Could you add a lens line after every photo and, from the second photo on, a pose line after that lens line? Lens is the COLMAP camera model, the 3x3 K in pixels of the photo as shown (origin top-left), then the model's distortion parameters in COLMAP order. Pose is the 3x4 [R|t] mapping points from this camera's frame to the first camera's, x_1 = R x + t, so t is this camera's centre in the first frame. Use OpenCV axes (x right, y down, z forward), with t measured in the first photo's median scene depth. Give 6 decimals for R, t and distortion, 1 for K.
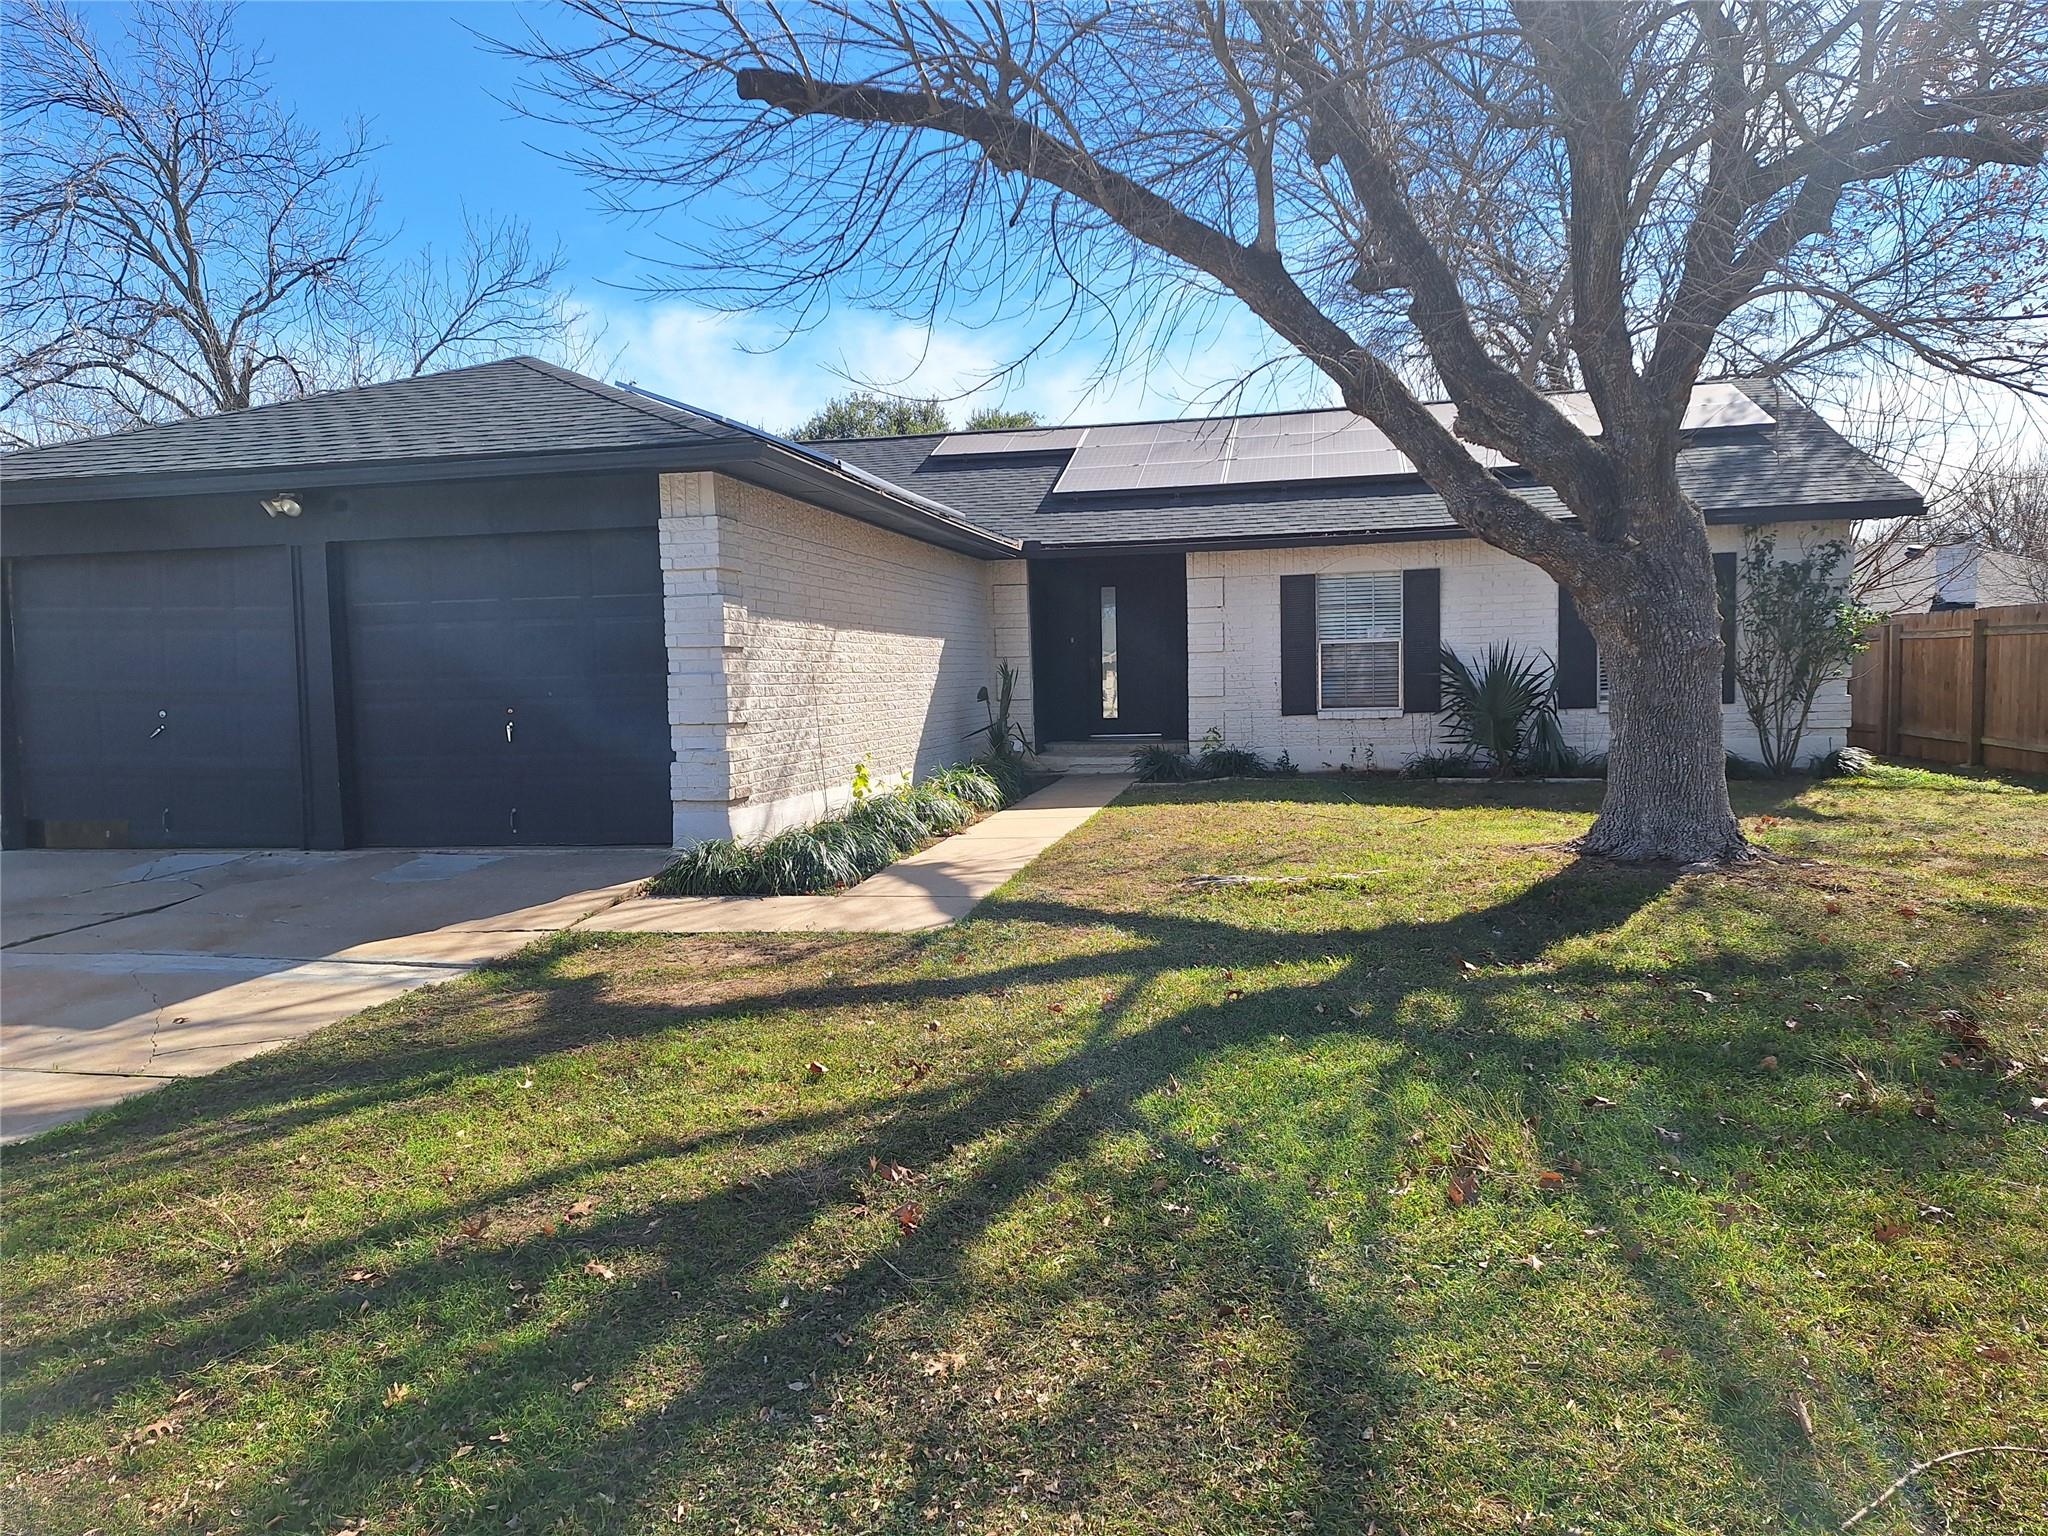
lens RADIAL K [[1353.3, 0, 1024.0], [0, 1353.3, 768.0], [0, 0, 1]] dist [0.051667, -0.005712]
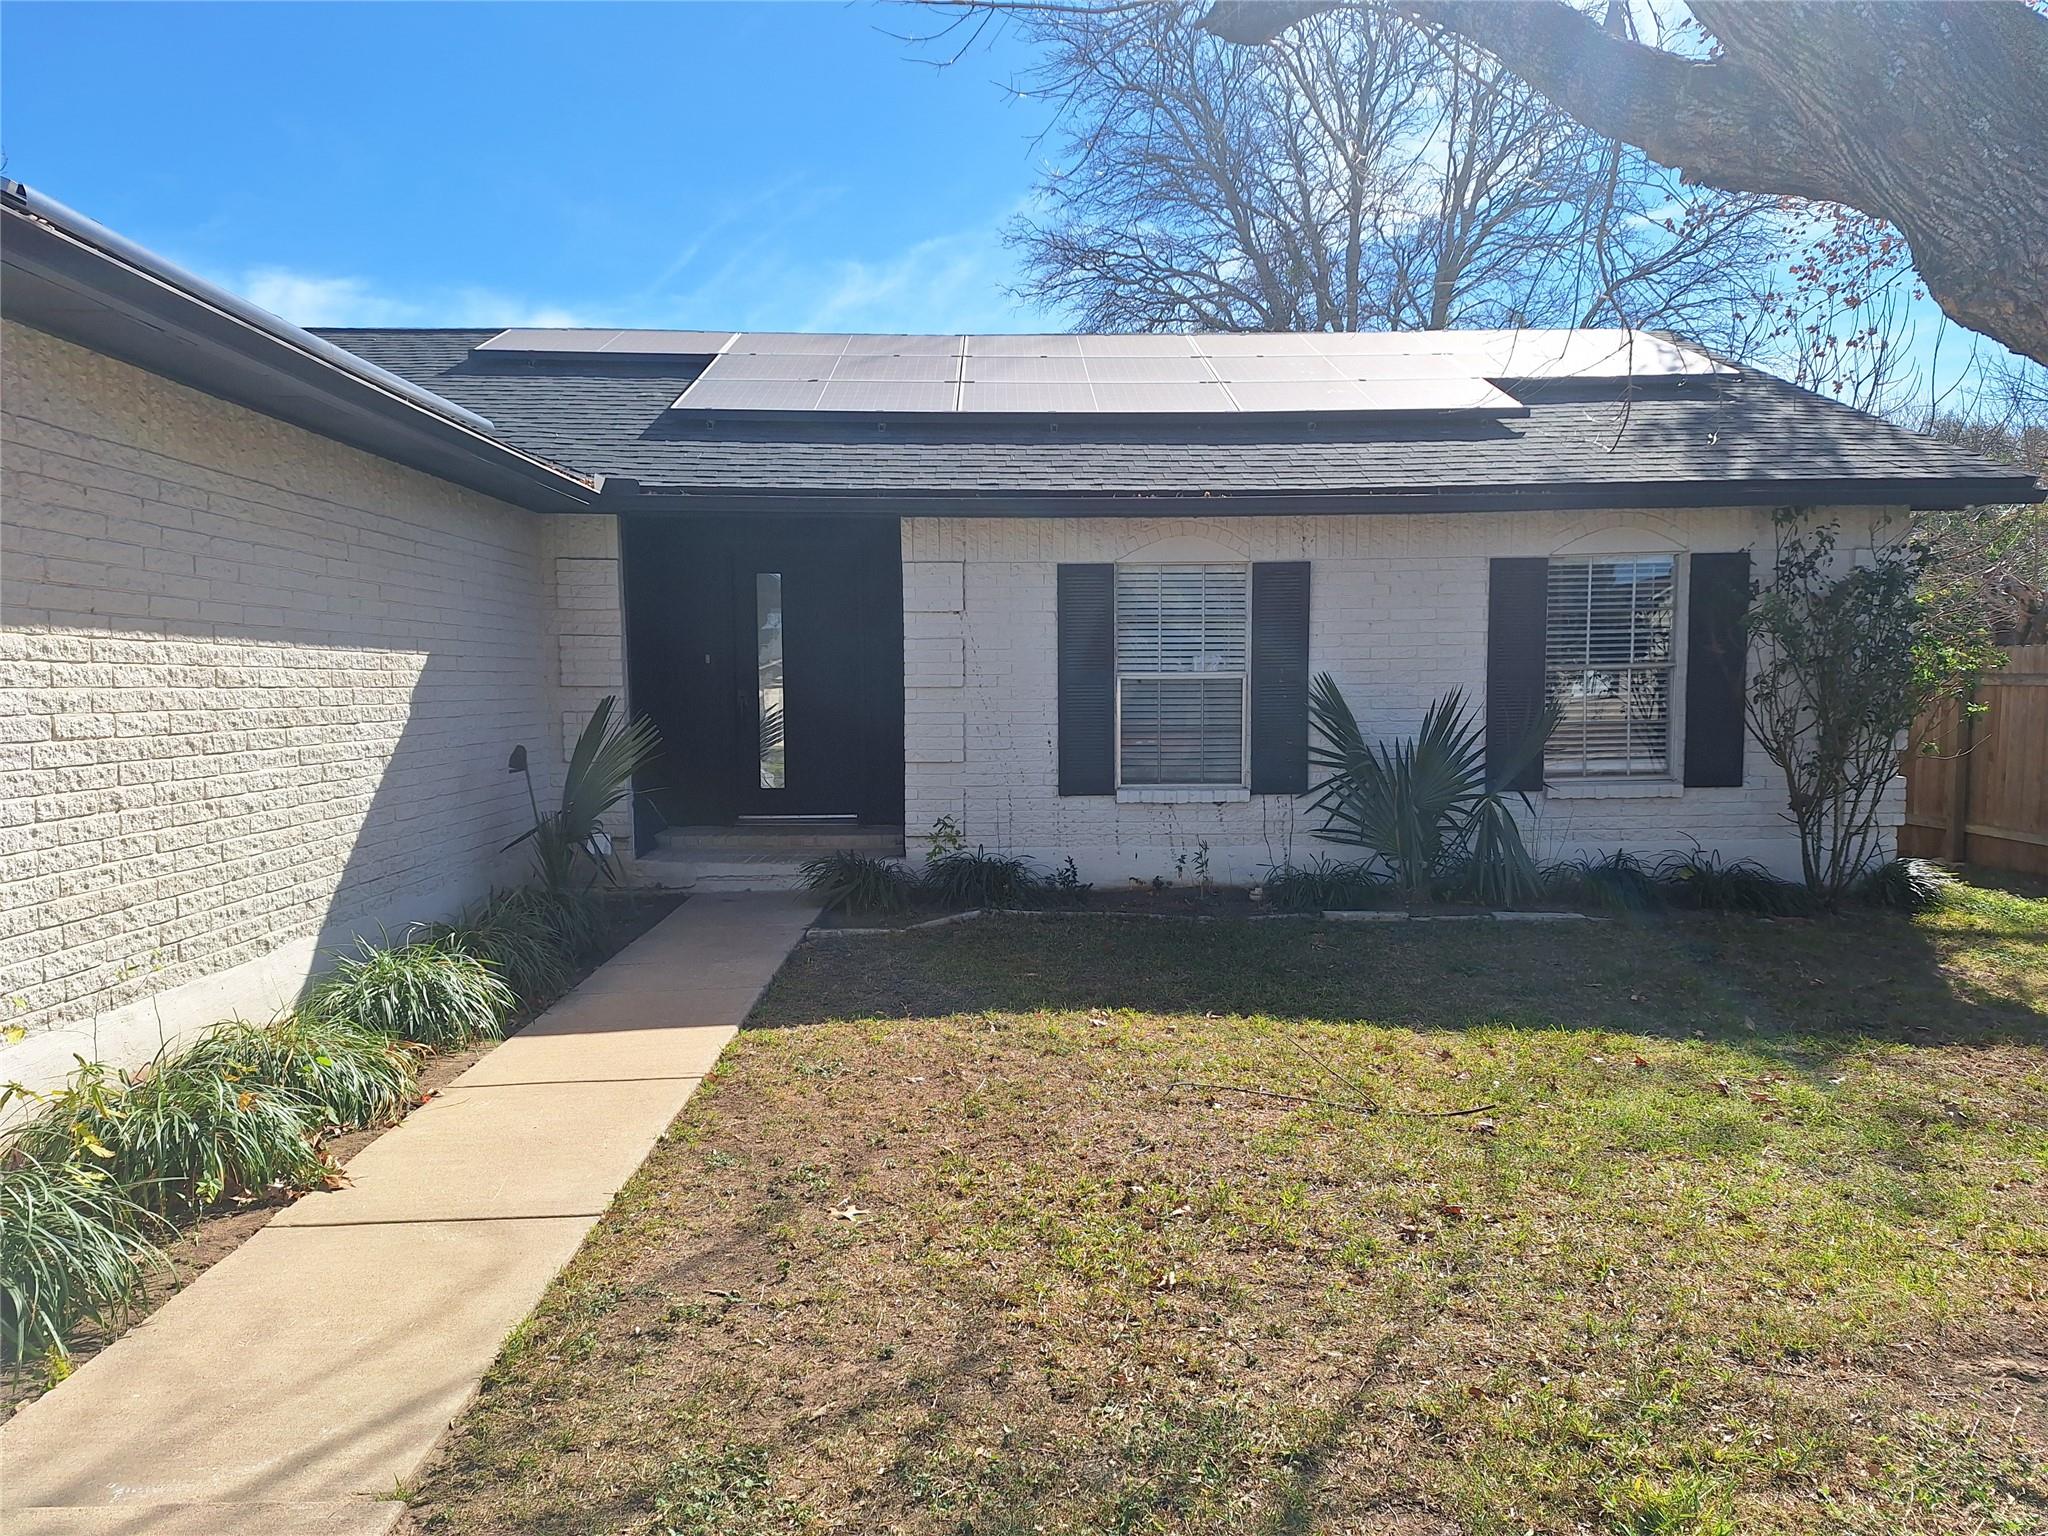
lens RADIAL K [[1353.3, 0, 1024.0], [0, 1353.3, 768.0], [0, 0, 1]] dist [0.051667, -0.005712]
pose [[0.972407, 0.006171, 0.233209, 0.035928], [-0.003320, 0.999915, -0.012617, -0.044209], [-0.233267, 0.011494, 0.972345, 0.427753]]
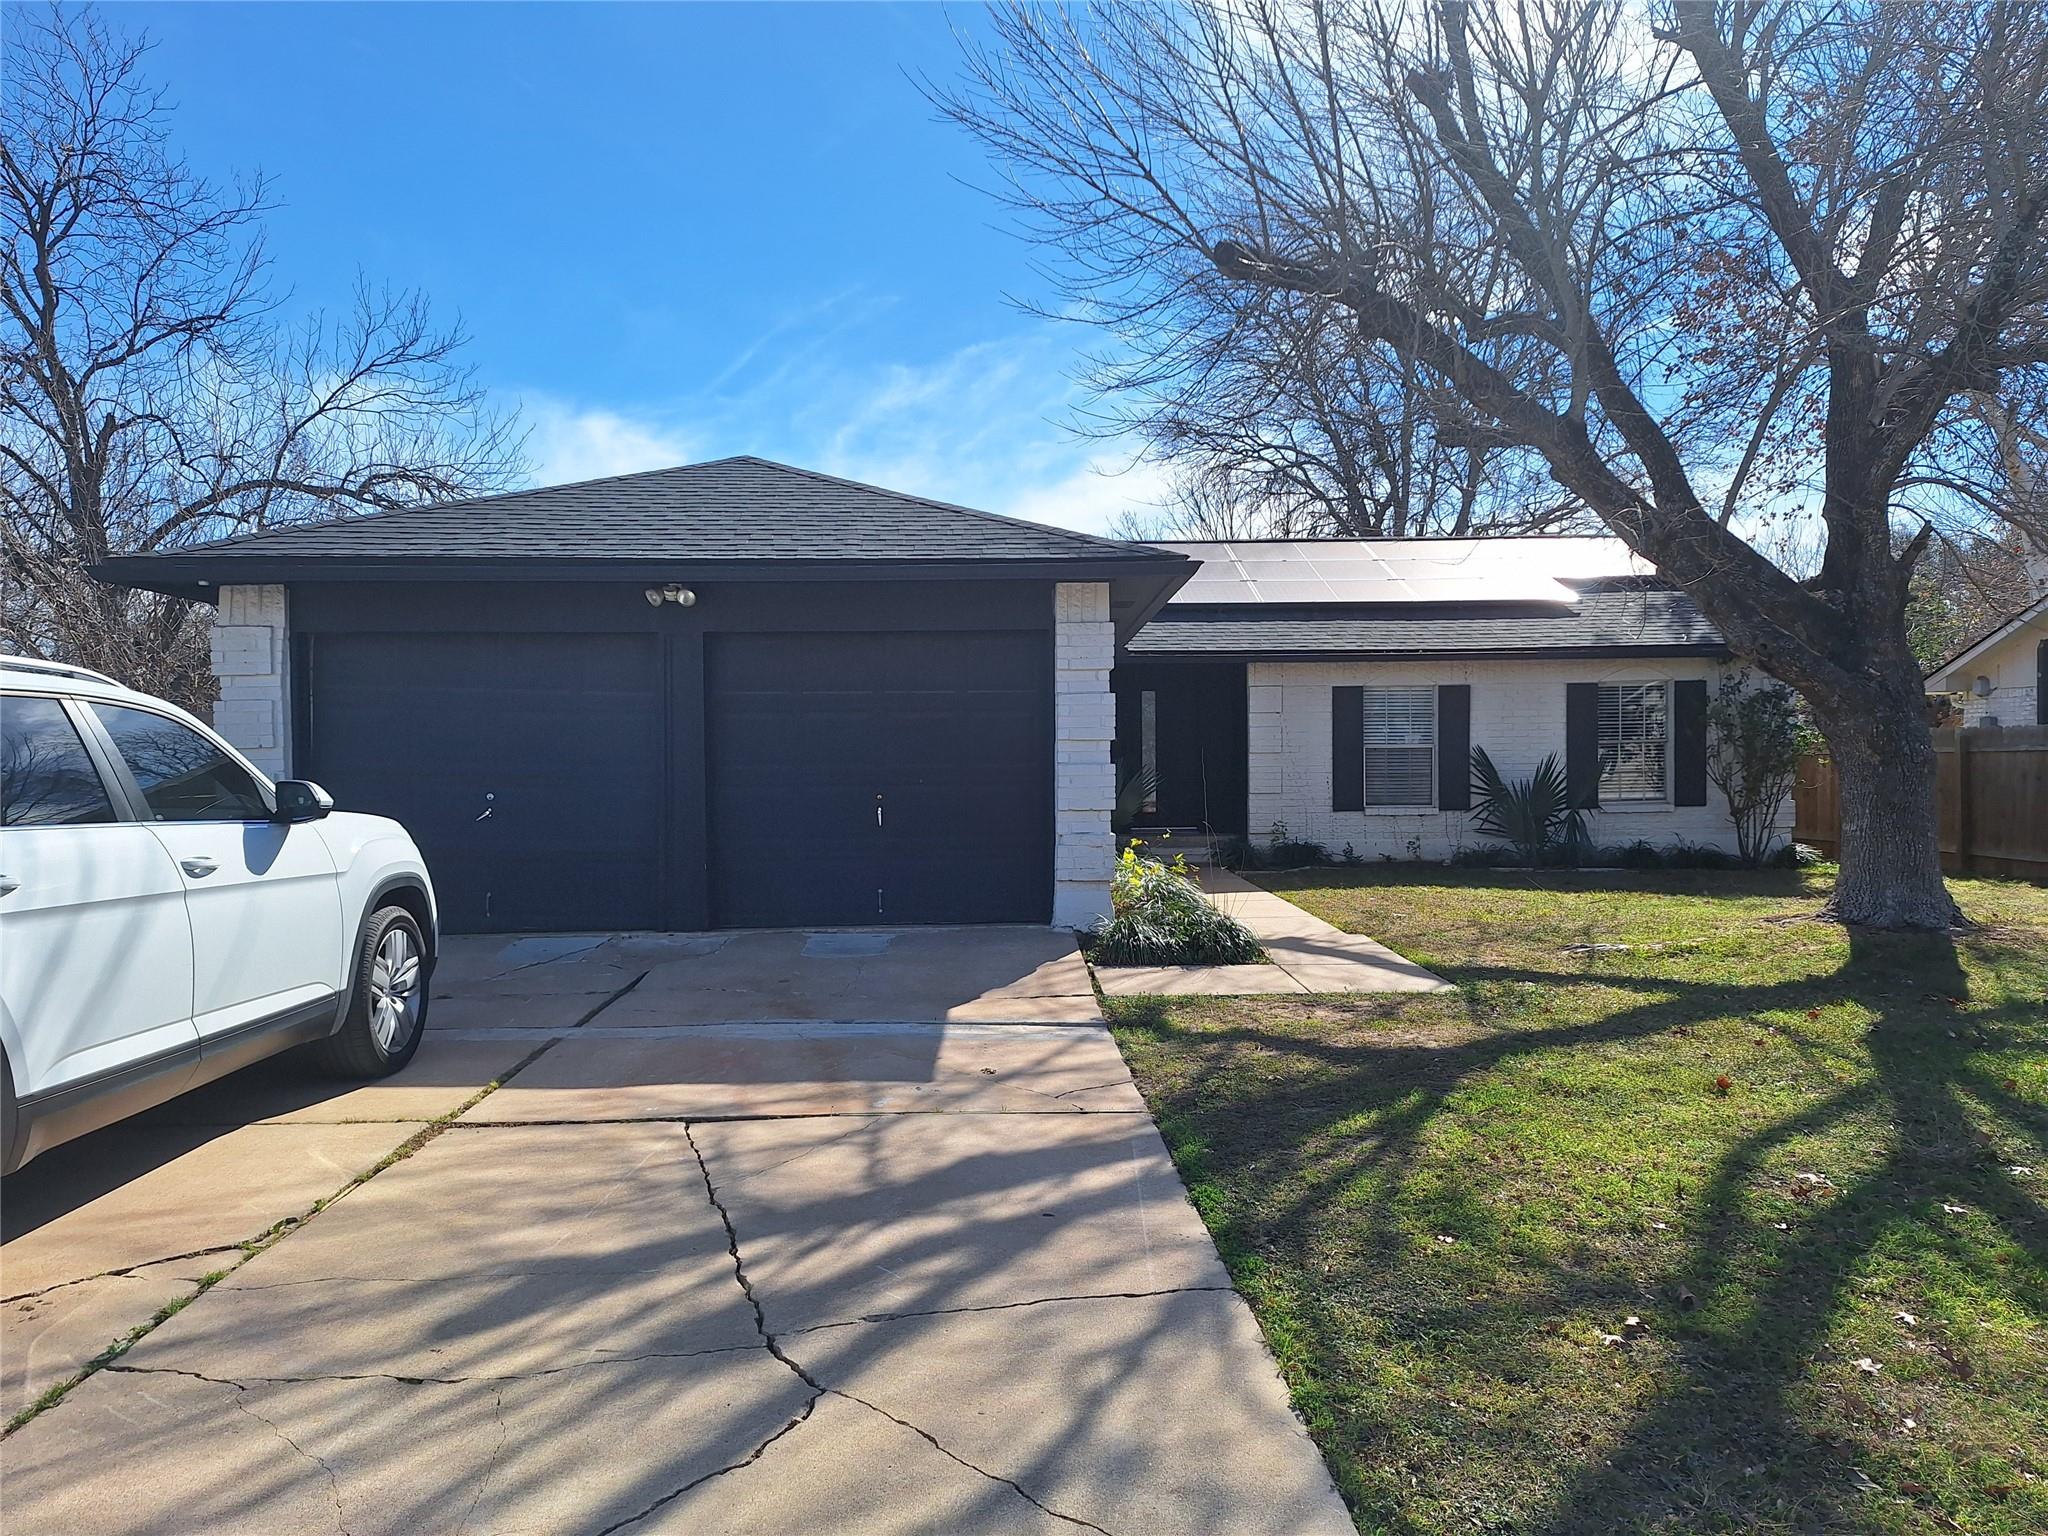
lens RADIAL K [[1355.2, 0, 1013.2], [0, 1355.2, 786.9], [0, 0, 1]] dist [0.044744, -0.001301]
pose [[0.973901, 0.014422, 0.226515, -0.324536], [-0.000805, 0.998192, -0.060093, 0.008464], [-0.226972, 0.058342, 0.972152, -0.024437]]
